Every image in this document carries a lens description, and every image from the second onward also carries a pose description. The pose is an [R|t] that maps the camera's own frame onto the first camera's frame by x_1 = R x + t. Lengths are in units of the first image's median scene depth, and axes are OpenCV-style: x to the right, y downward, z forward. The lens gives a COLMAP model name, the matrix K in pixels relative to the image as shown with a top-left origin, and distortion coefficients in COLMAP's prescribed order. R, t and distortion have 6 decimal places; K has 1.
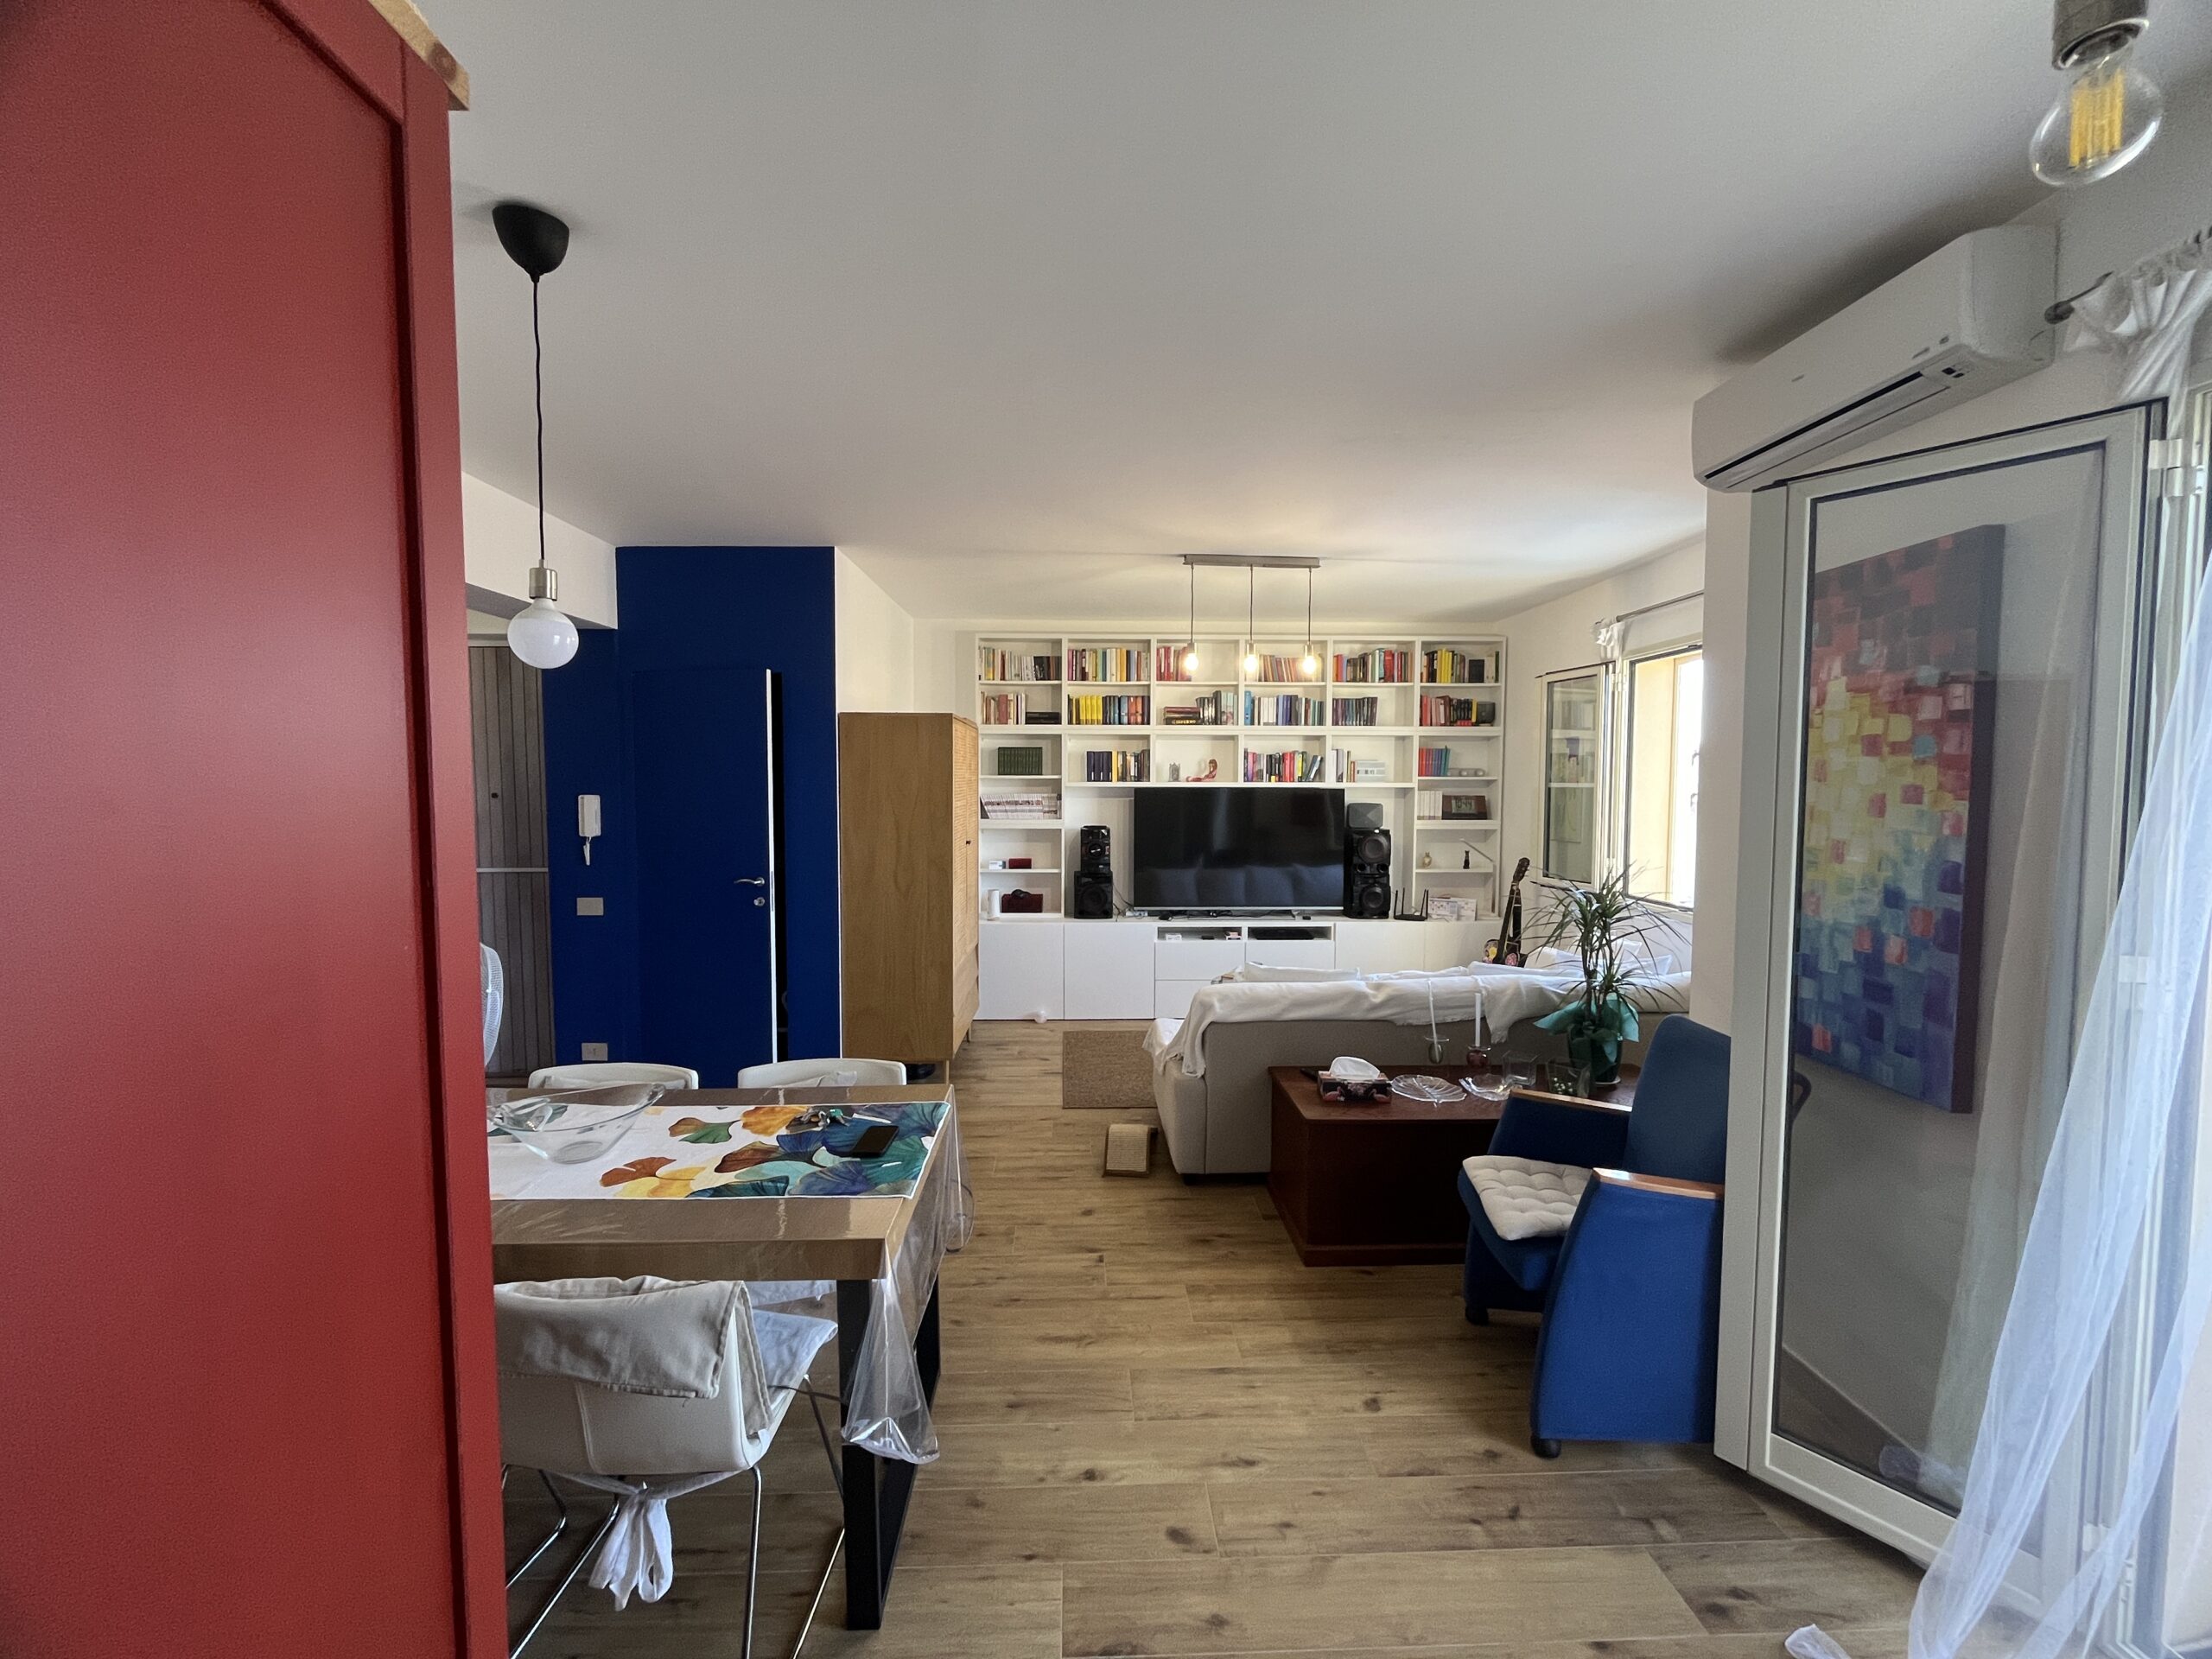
lens RADIAL K [[893.7, 0, 1101.8], [0, 893.7, 829.9], [0, 0, 1]] dist [-0.003179, 0.000646]
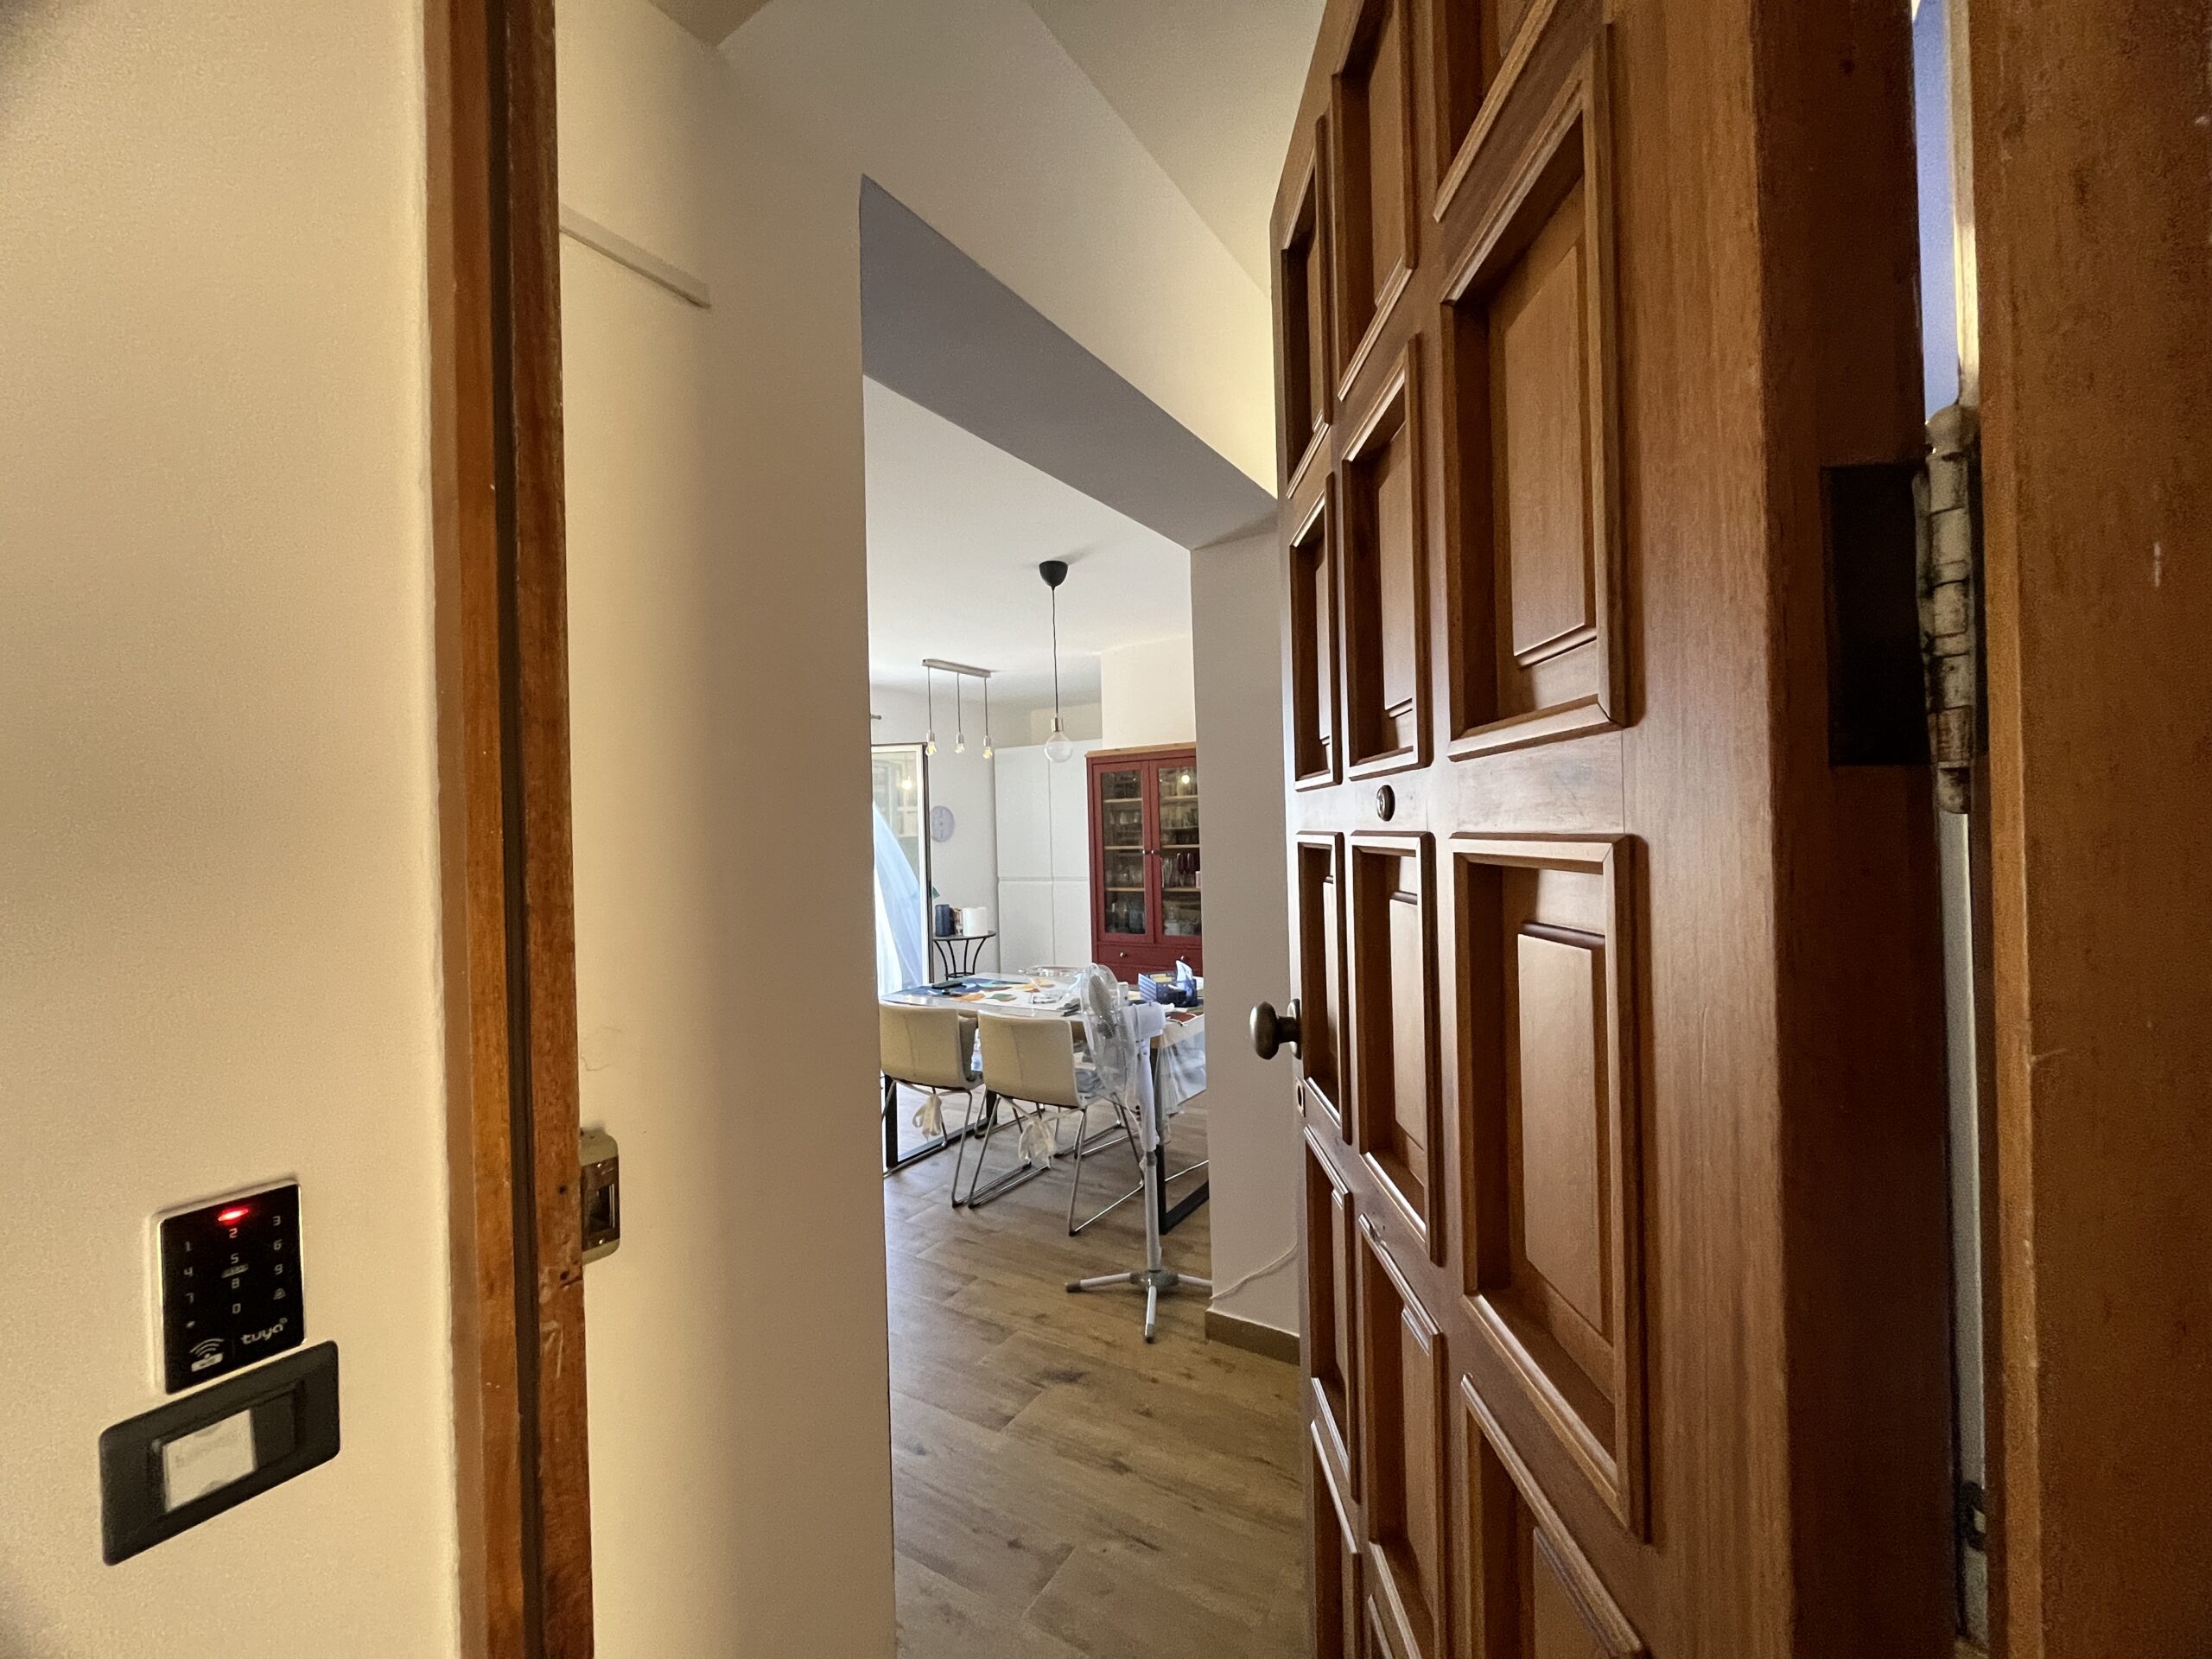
lens RADIAL K [[893.7, 0, 1101.8], [0, 893.7, 829.9], [0, 0, 1]] dist [-0.003179, 0.000646]
pose [[-0.829128, 0.025297, 0.558486, -0.606448], [0.058208, 0.997453, 0.041234, -0.032540], [-0.556020, 0.066697, -0.828489, 0.869875]]
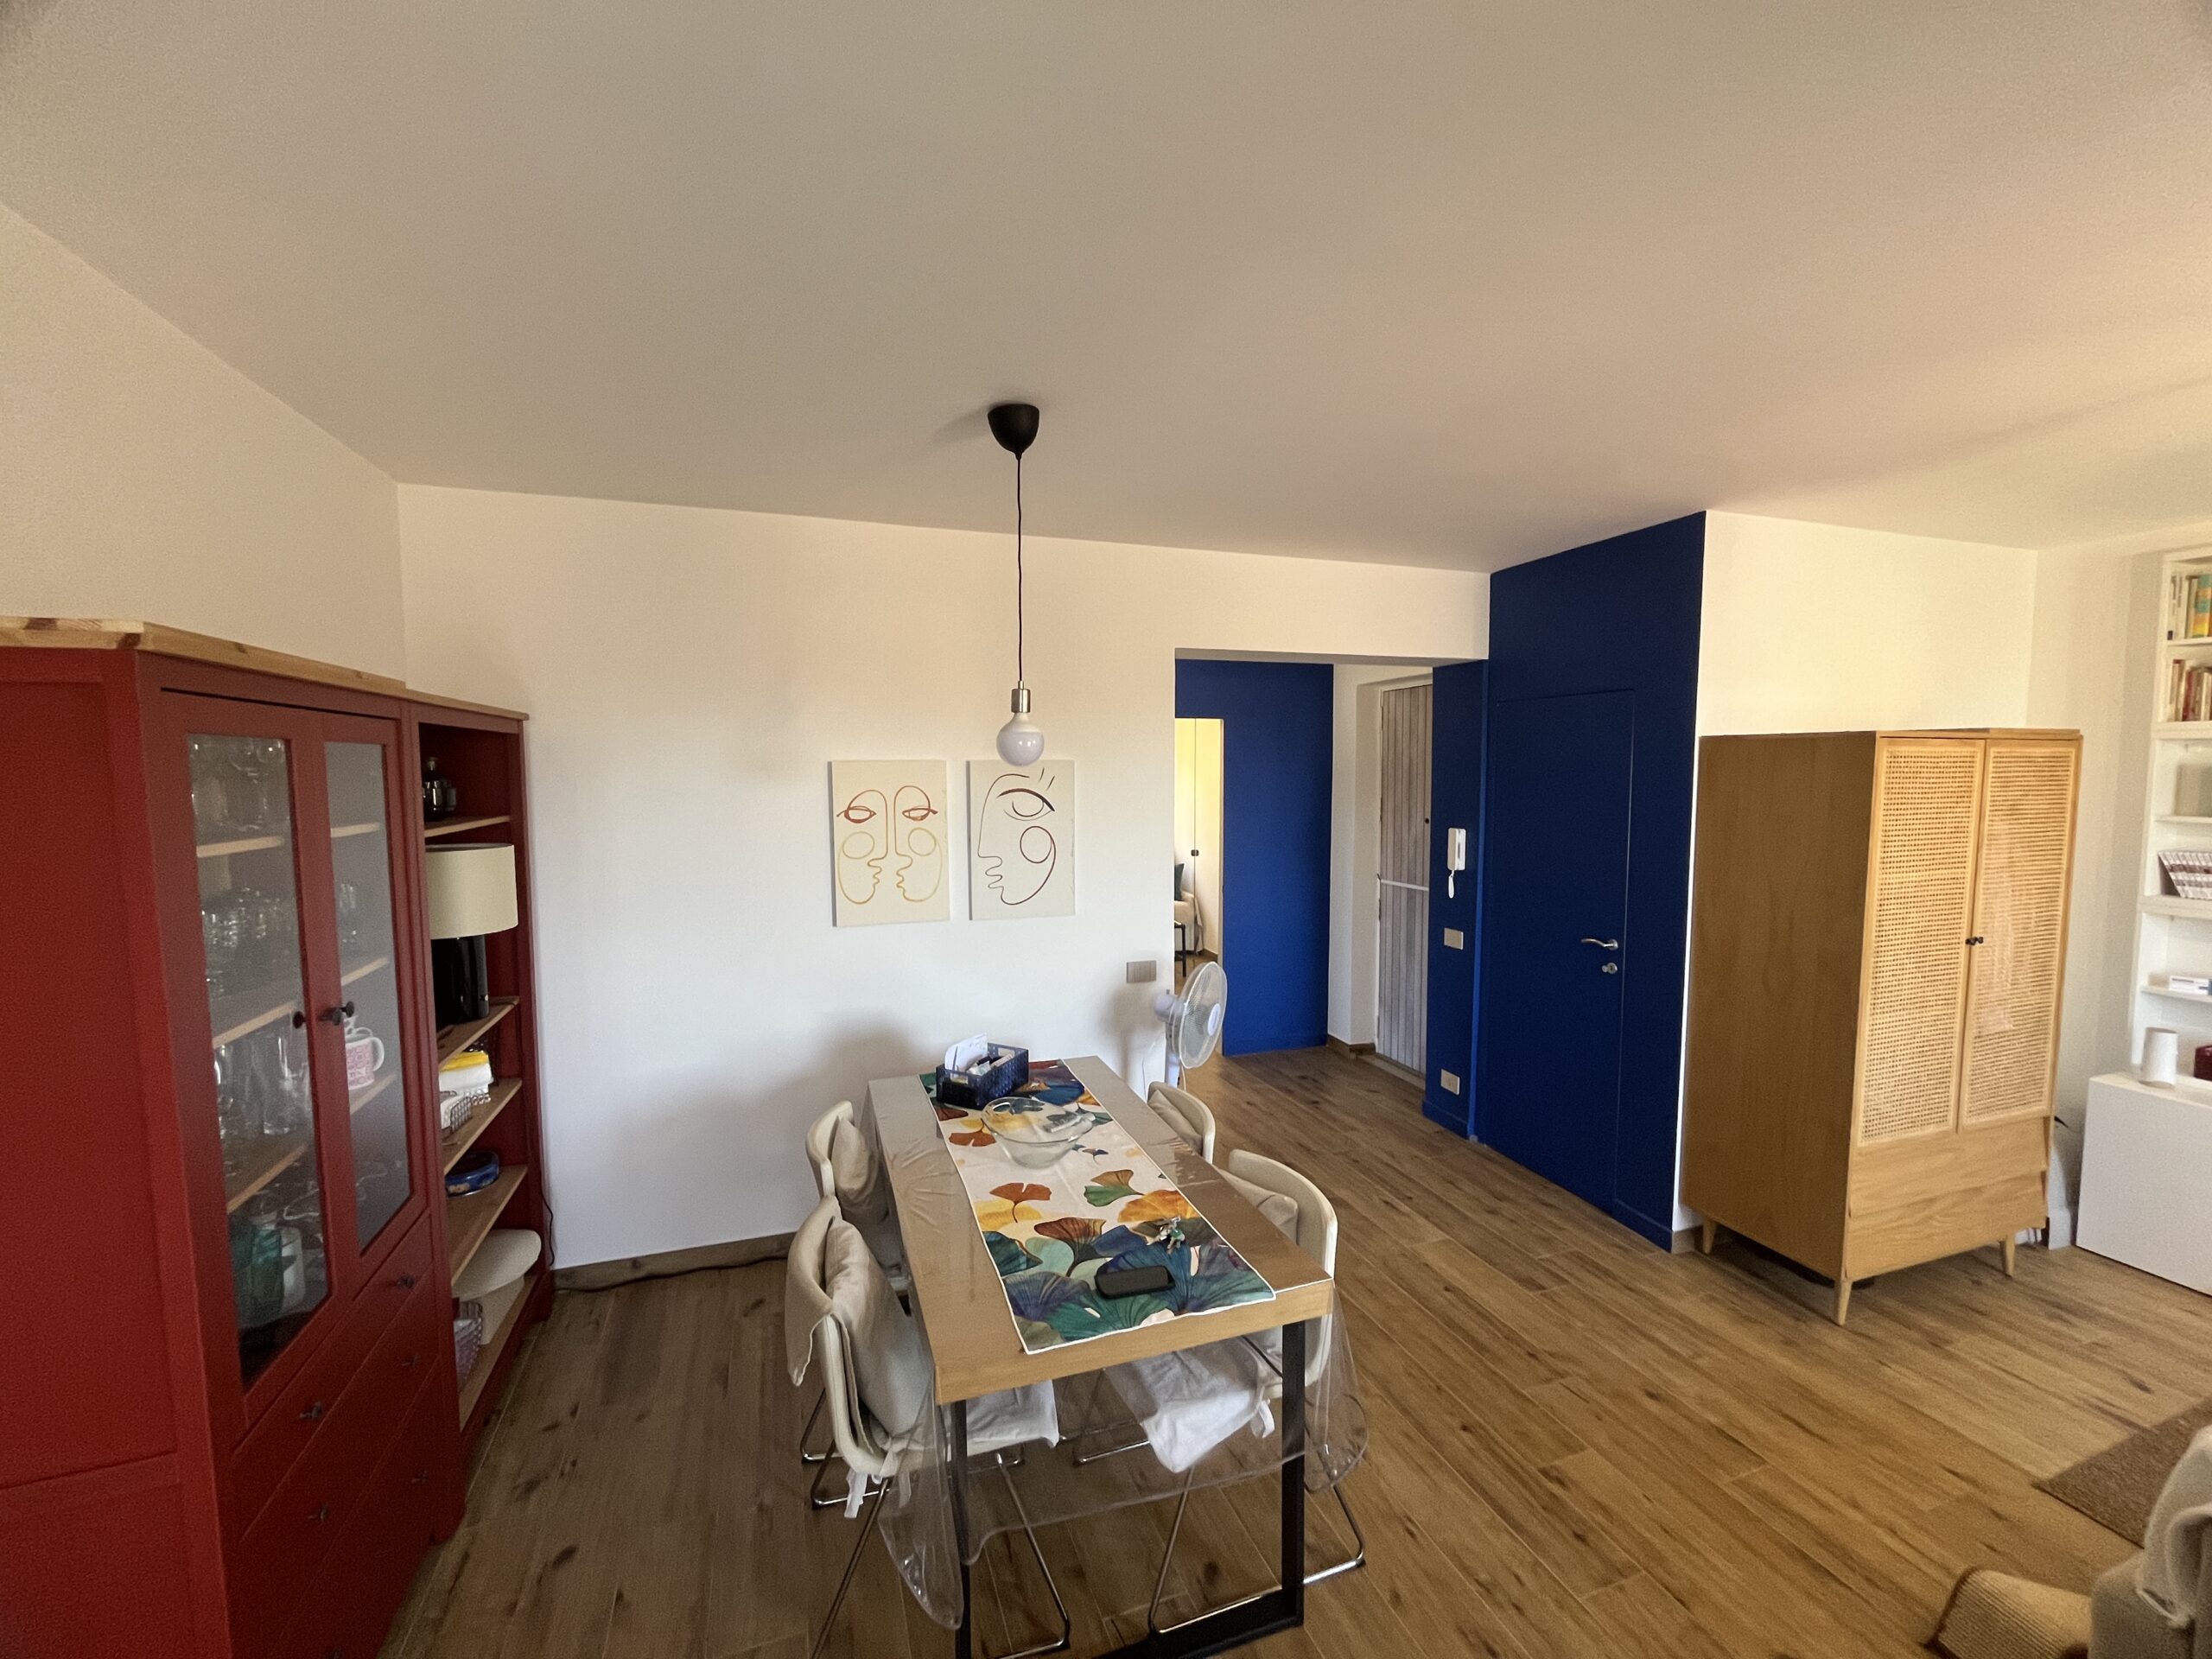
lens RADIAL K [[893.7, 0, 1101.8], [0, 893.7, 829.9], [0, 0, 1]] dist [-0.003179, 0.000646]
pose [[0.303817, 0.062480, -0.950679, 0.192017], [-0.046753, 0.997623, 0.050624, -0.051510], [0.951583, 0.029066, 0.306016, 0.230490]]
